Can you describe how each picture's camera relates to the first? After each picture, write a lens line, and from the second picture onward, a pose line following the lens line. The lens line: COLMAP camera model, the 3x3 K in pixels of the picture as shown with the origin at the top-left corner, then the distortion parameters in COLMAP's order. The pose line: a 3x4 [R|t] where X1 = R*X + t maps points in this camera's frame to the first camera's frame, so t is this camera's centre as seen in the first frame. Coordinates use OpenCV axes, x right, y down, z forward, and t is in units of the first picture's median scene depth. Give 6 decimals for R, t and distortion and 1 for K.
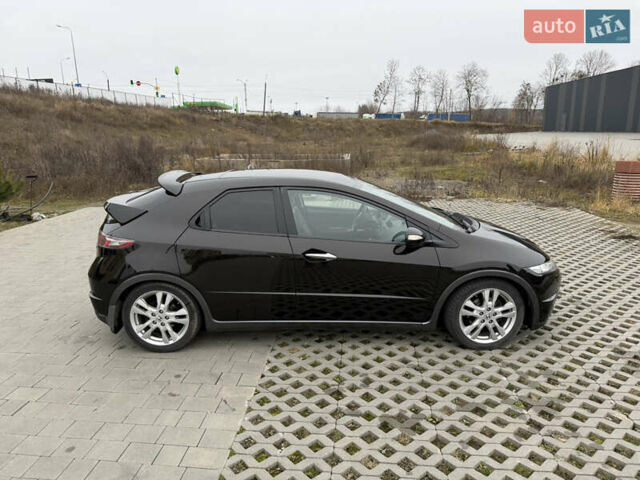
lens RADIAL K [[454.9, 0, 319.4], [0, 454.9, 229.3], [0, 0, 1]] dist [0.060872, -0.076502]
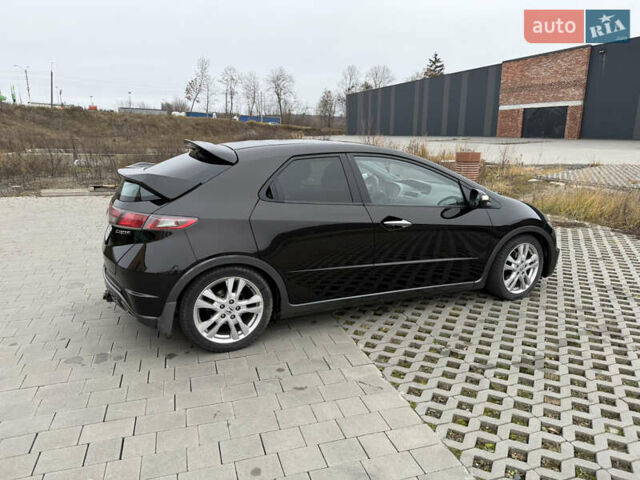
lens RADIAL K [[452.1, 0, 325.6], [0, 452.1, 225.8], [0, 0, 1]] dist [0.051490, -0.060802]
pose [[0.911652, -0.061383, 0.406352, -0.511679], [0.064776, 0.997885, 0.005413, 0.047395], [-0.405825, 0.021387, 0.913700, 0.169853]]
